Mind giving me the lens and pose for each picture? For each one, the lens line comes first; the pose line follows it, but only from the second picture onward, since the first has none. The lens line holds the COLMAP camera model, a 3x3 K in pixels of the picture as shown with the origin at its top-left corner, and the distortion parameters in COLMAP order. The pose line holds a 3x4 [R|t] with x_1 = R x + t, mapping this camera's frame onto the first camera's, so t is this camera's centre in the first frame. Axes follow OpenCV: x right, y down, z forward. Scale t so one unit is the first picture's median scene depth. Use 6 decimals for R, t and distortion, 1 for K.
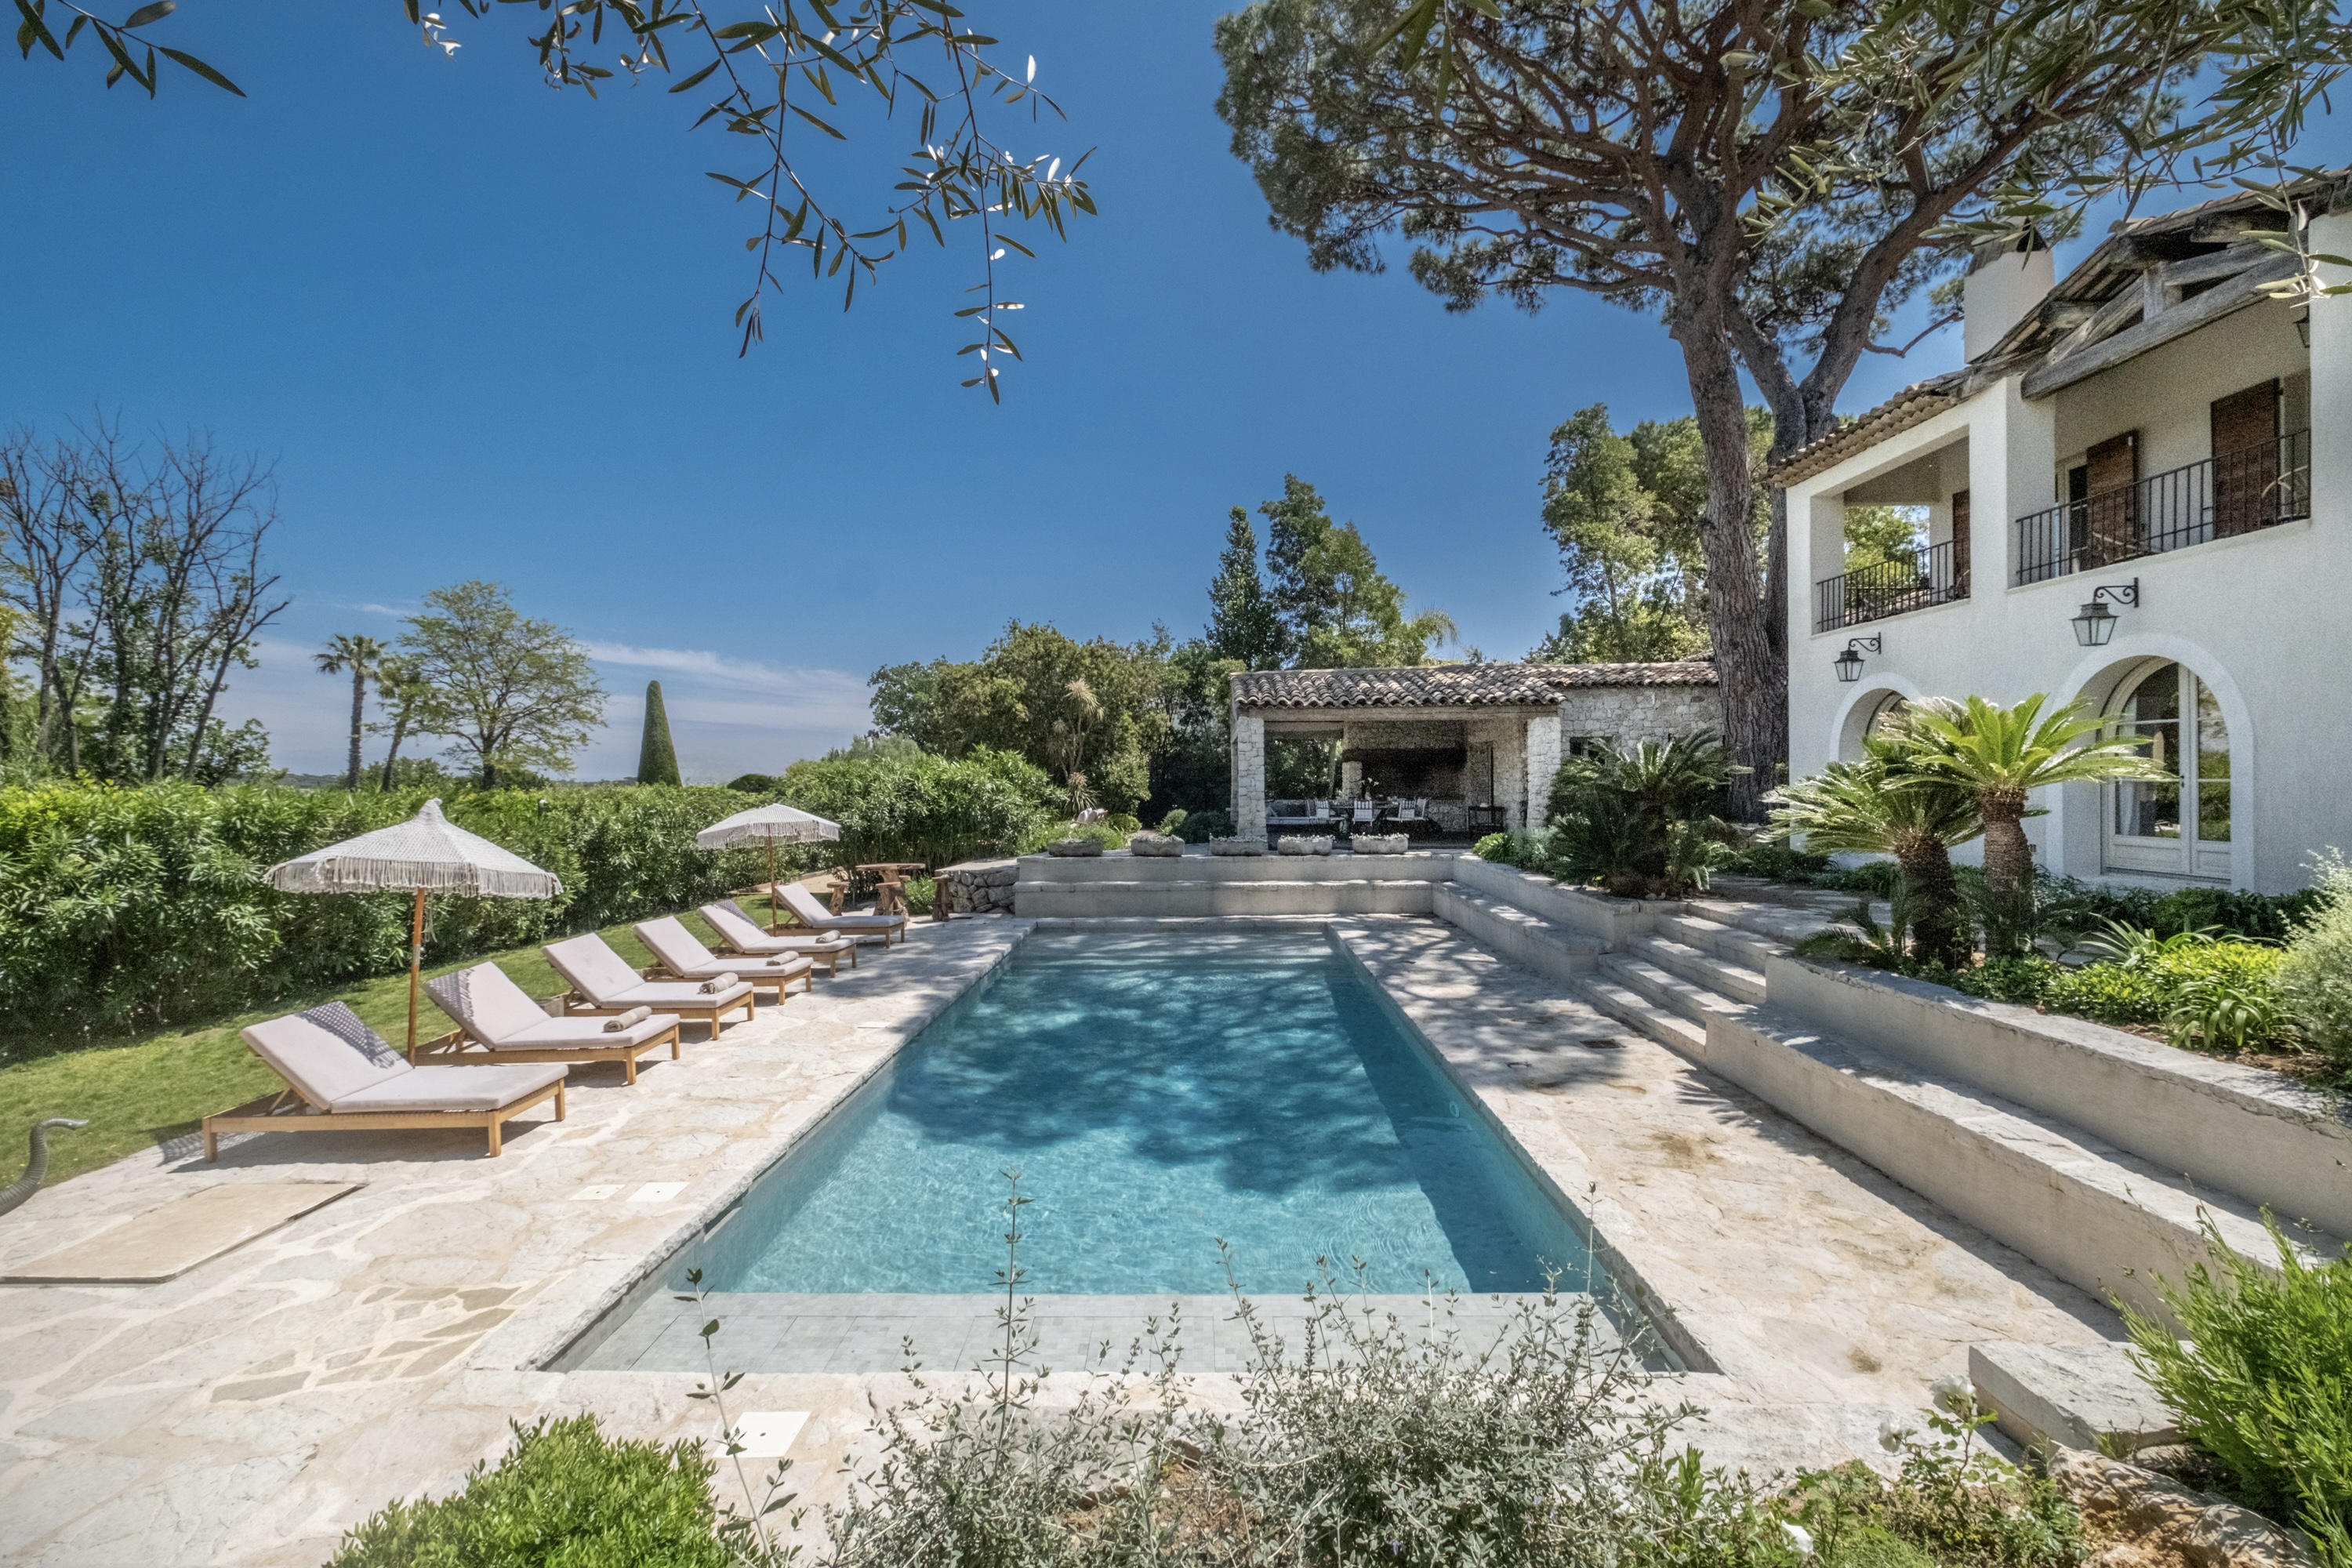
lens RADIAL K [[1063.3, 0, 1255.7], [0, 1063.3, 790.7], [0, 0, 1]] dist [-0.000992, -0.000407]
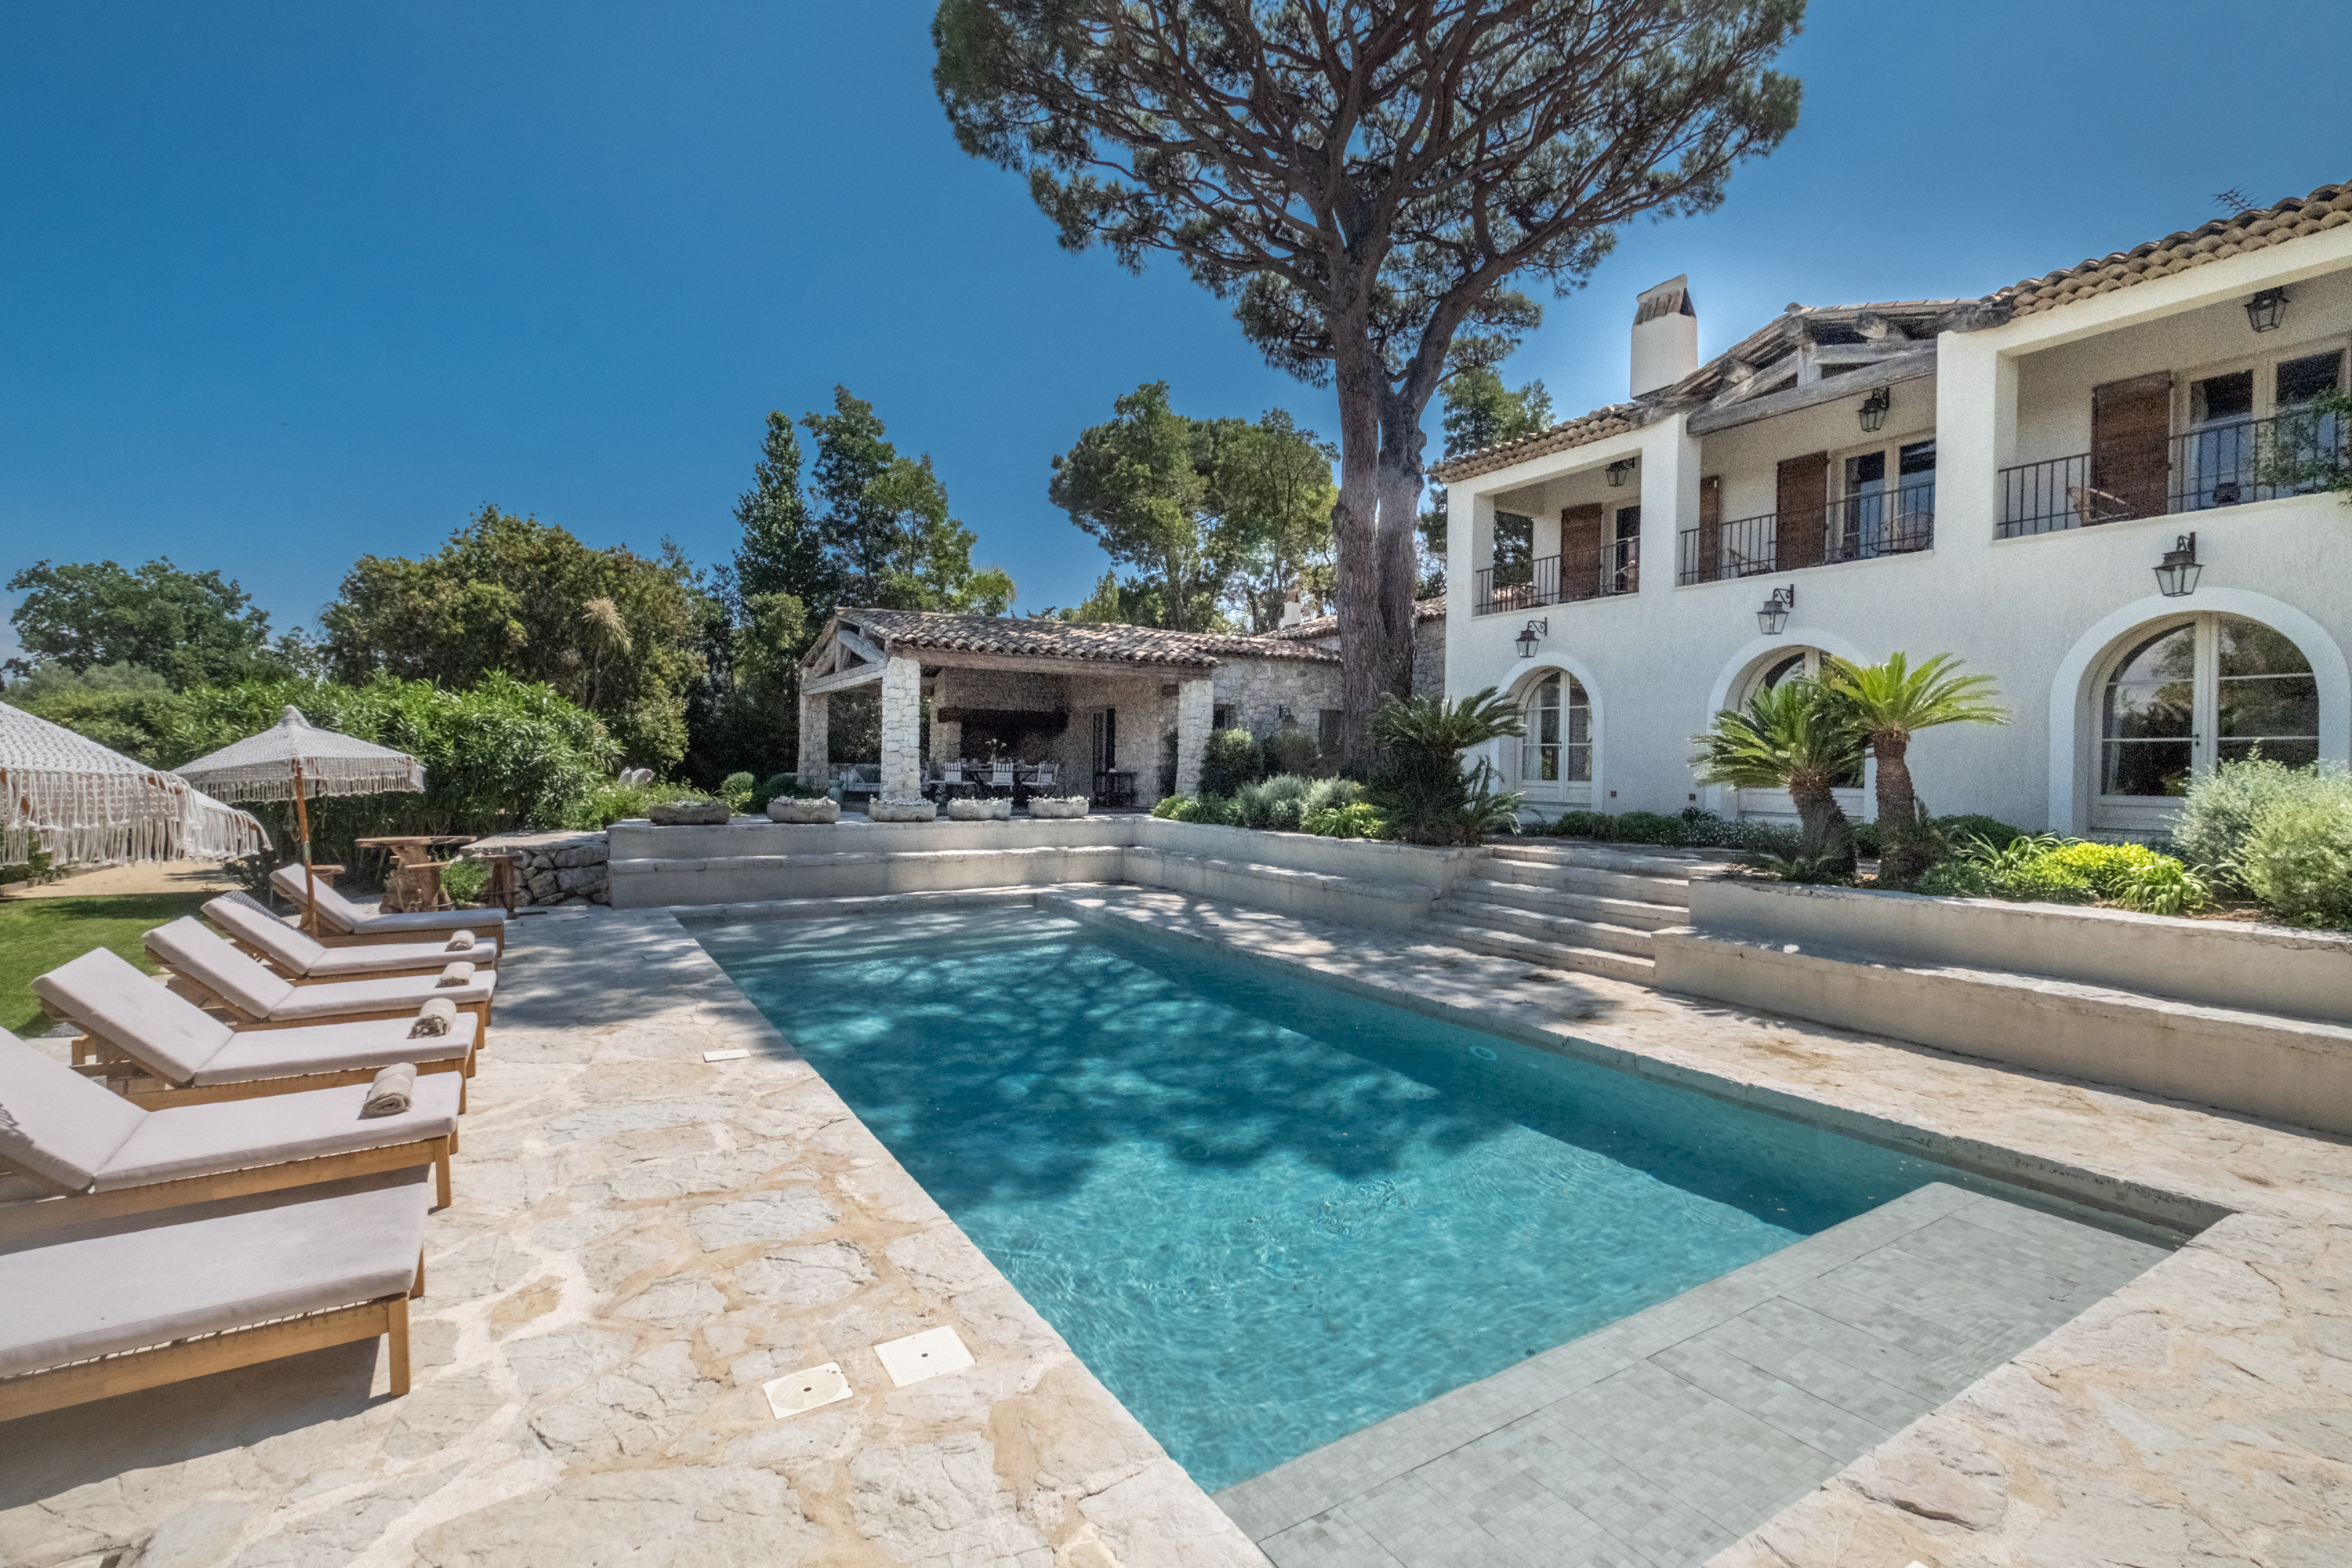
lens RADIAL K [[1063.3, 0, 1255.7], [0, 1063.3, 790.7], [0, 0, 1]] dist [-0.000992, -0.000407]
pose [[0.839036, 0.004579, 0.544057, -0.234587], [-0.011031, 0.999902, 0.008597, 0.025917], [-0.543964, -0.013215, 0.839004, 0.147196]]
